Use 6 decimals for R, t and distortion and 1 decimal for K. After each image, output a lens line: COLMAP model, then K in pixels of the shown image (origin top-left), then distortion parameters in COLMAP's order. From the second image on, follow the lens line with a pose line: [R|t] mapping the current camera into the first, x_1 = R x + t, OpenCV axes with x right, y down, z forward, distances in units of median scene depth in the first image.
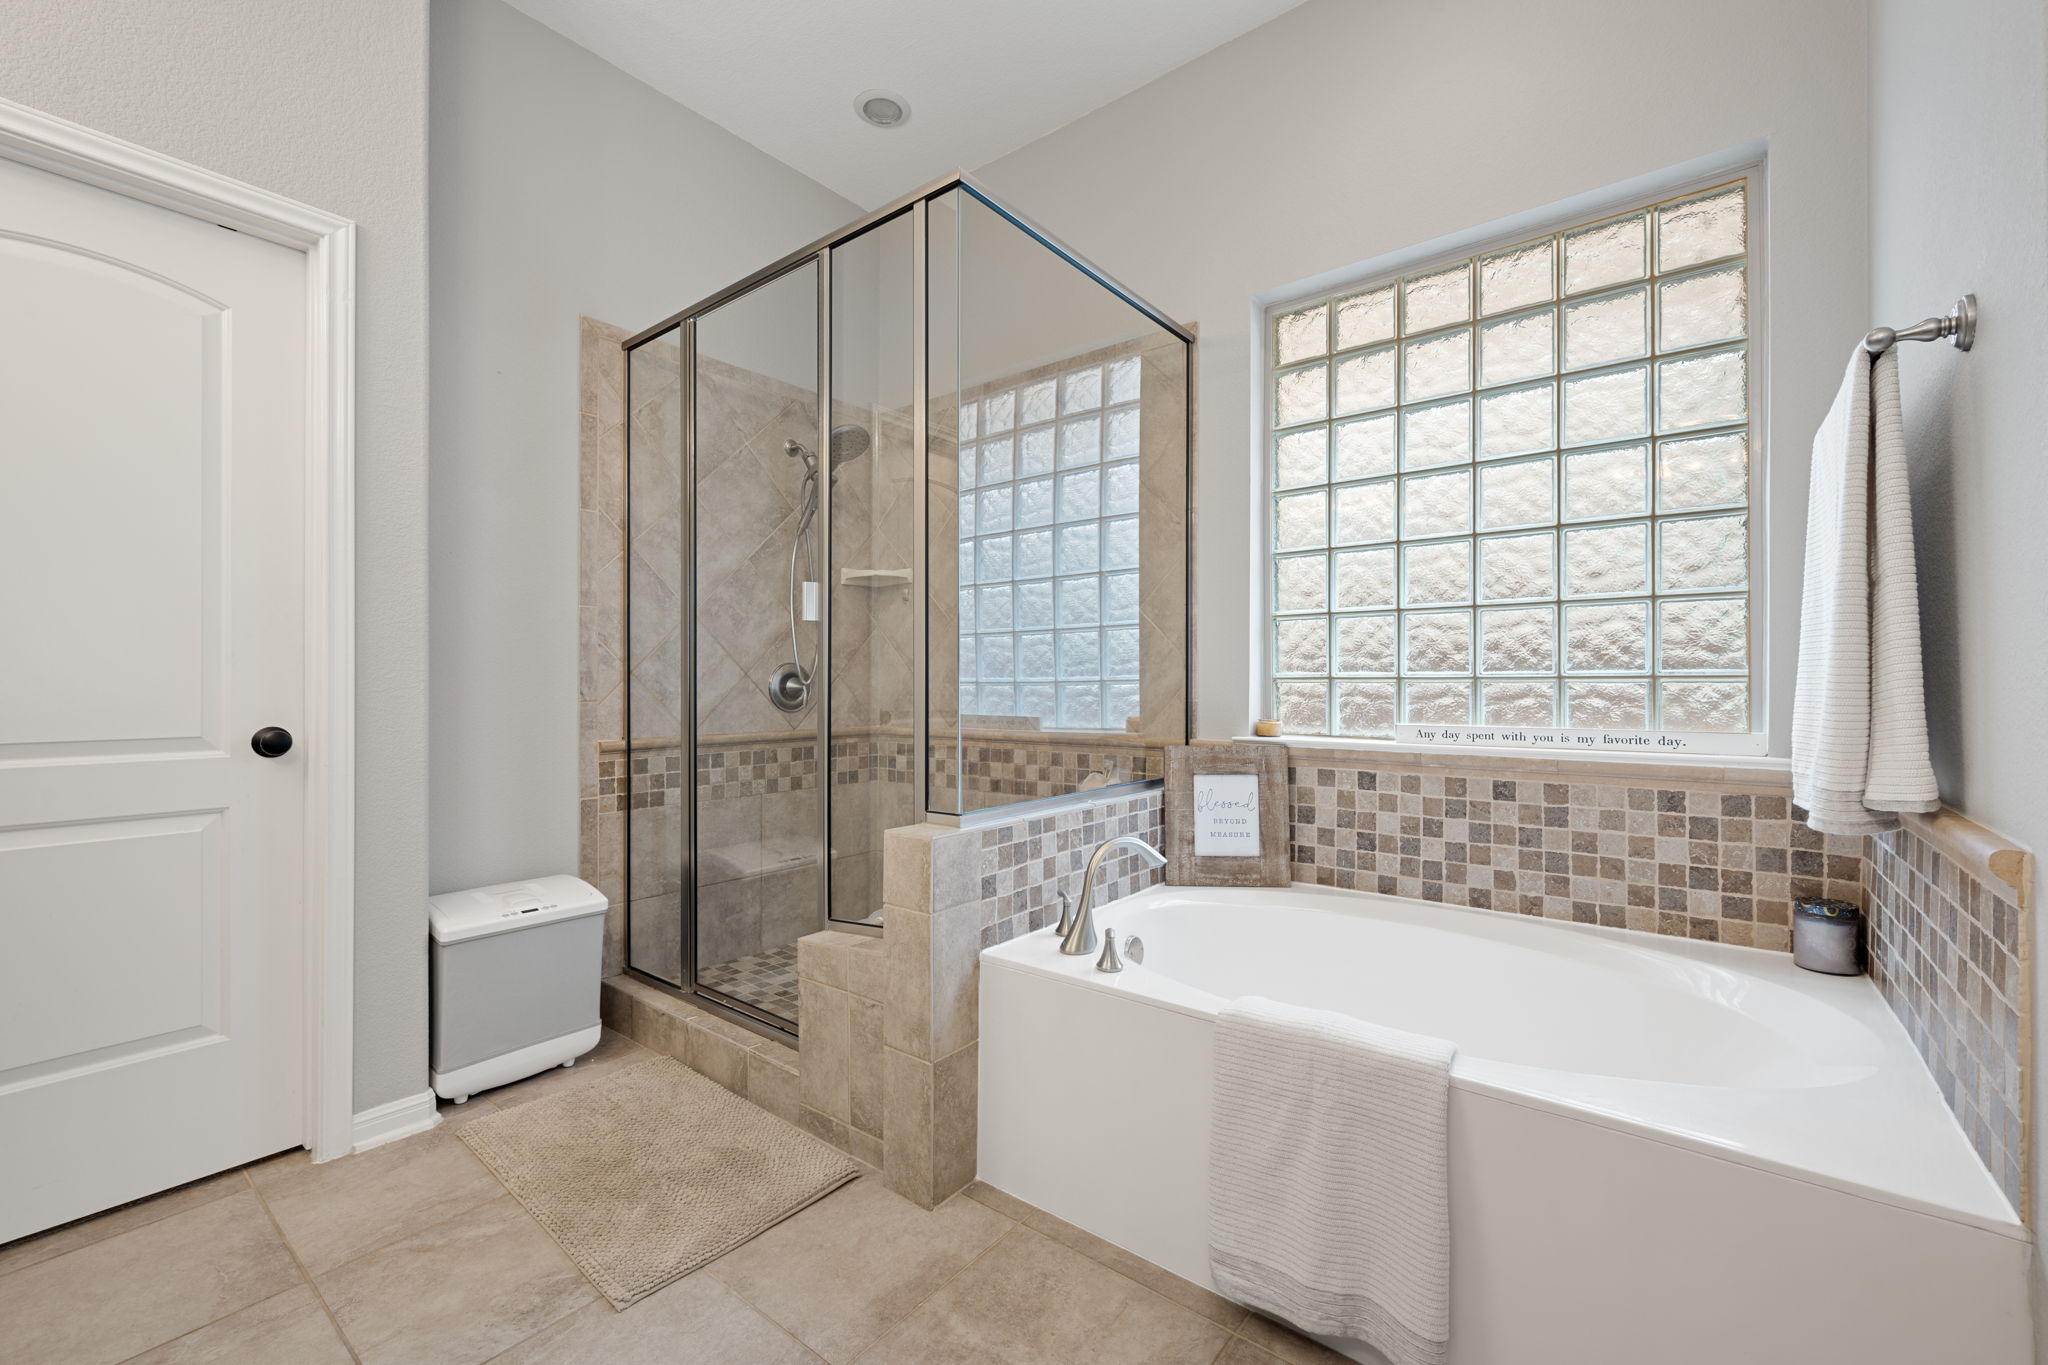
lens RADIAL K [[838.4, 0, 1026.0], [0, 838.4, 683.7], [0, 0, 1]] dist [0.000132, -0.000338]
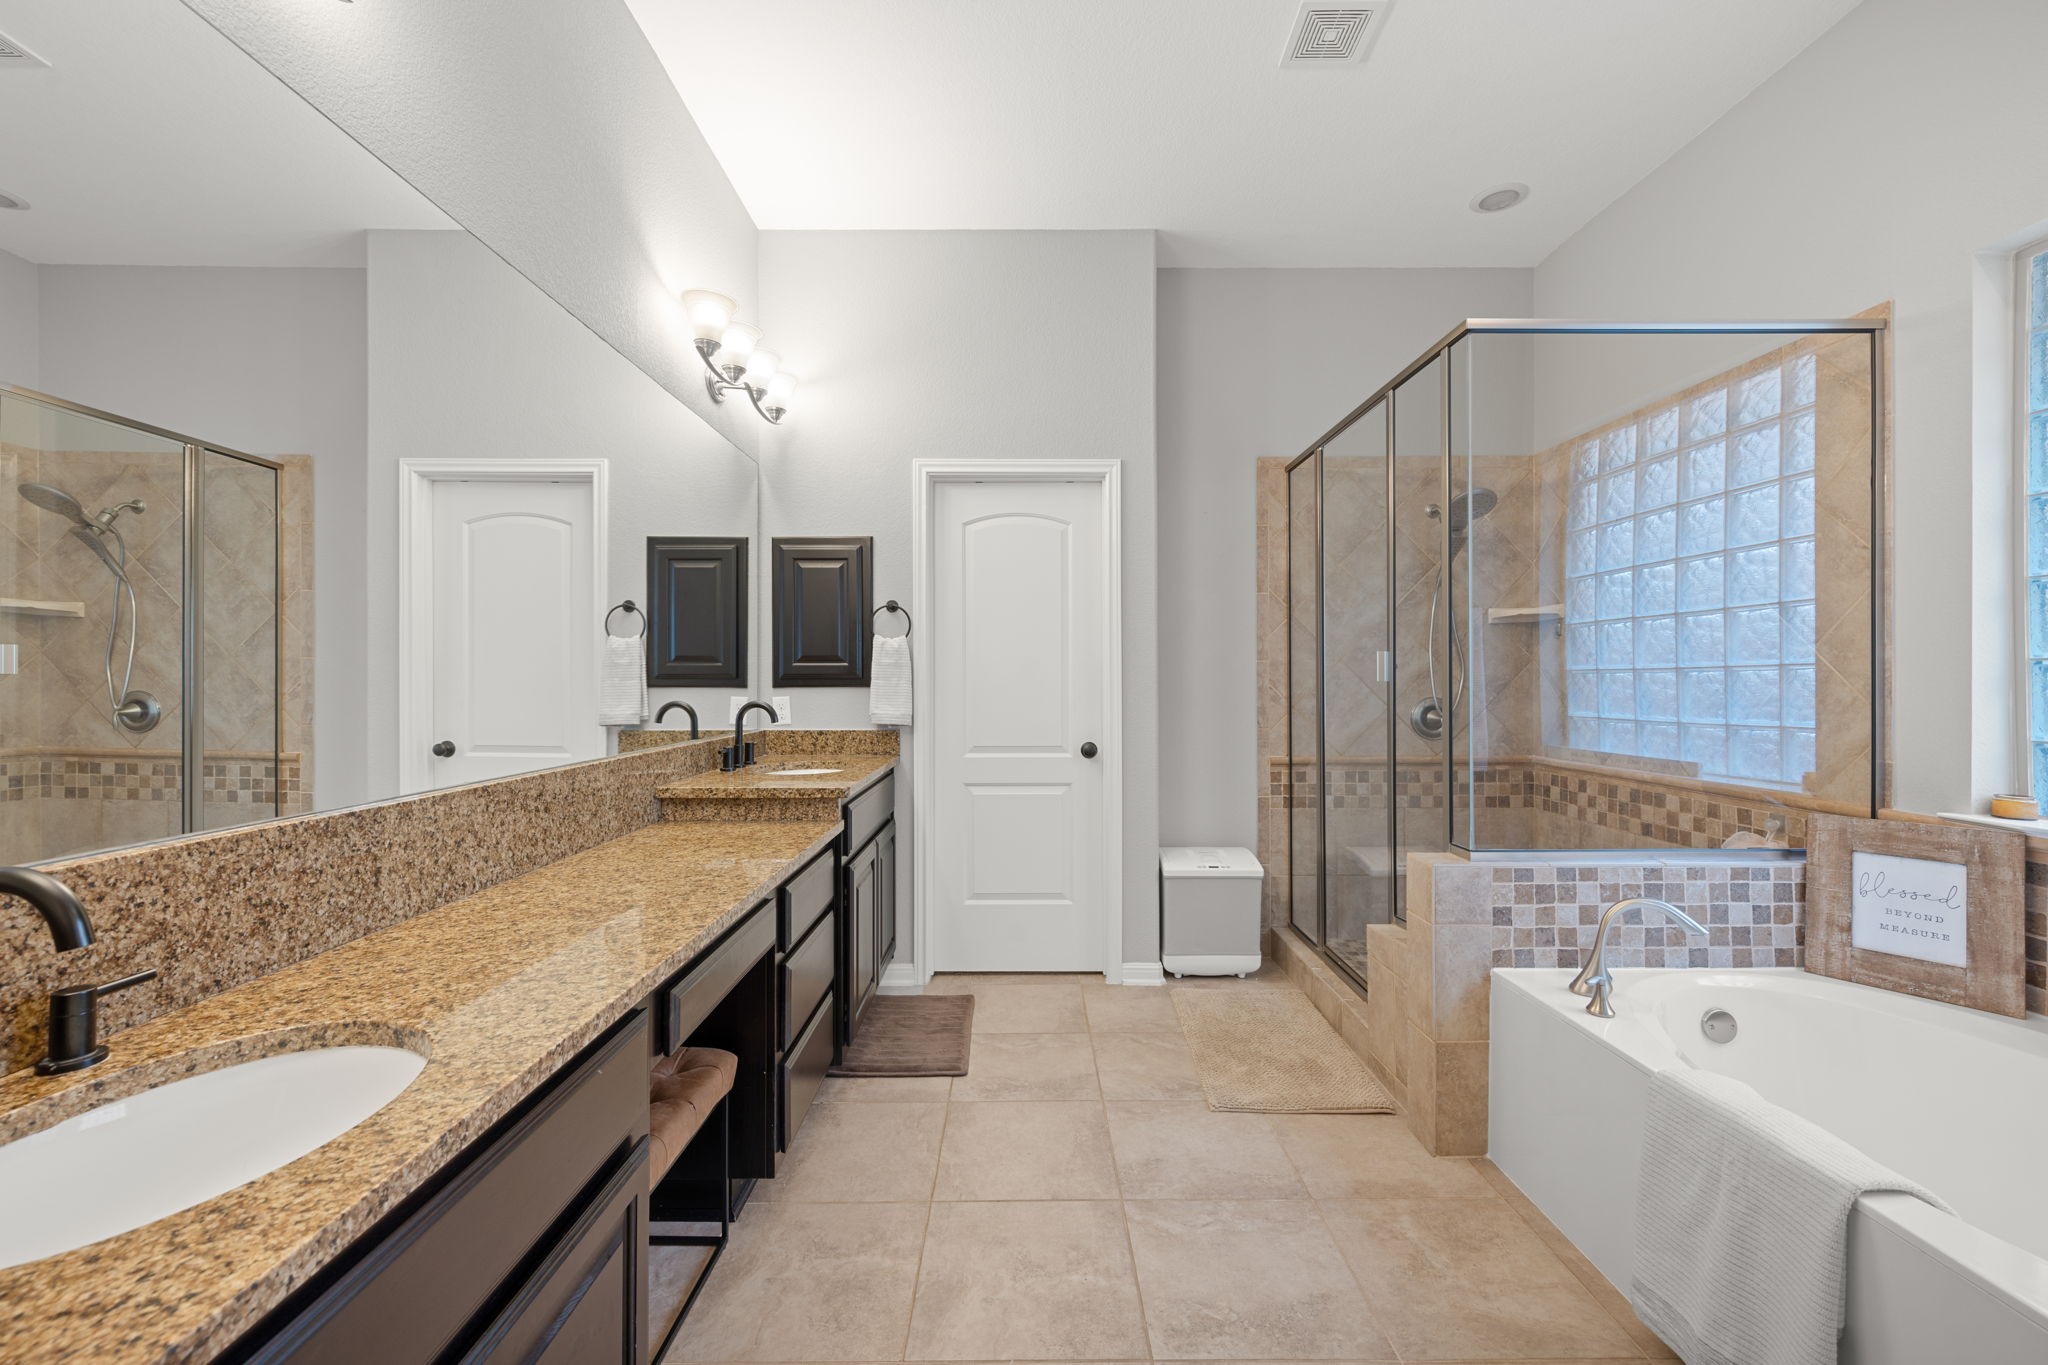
lens RADIAL K [[838.4, 0, 1027.1], [0, 838.4, 677.2], [0, 0, 1]] dist [0.000132, -0.000338]
pose [[0.614348, 0.003234, -0.789029, 0.364102], [0.004209, 0.999964, 0.007375, -0.080218], [0.789024, -0.007852, 0.614312, -0.188786]]
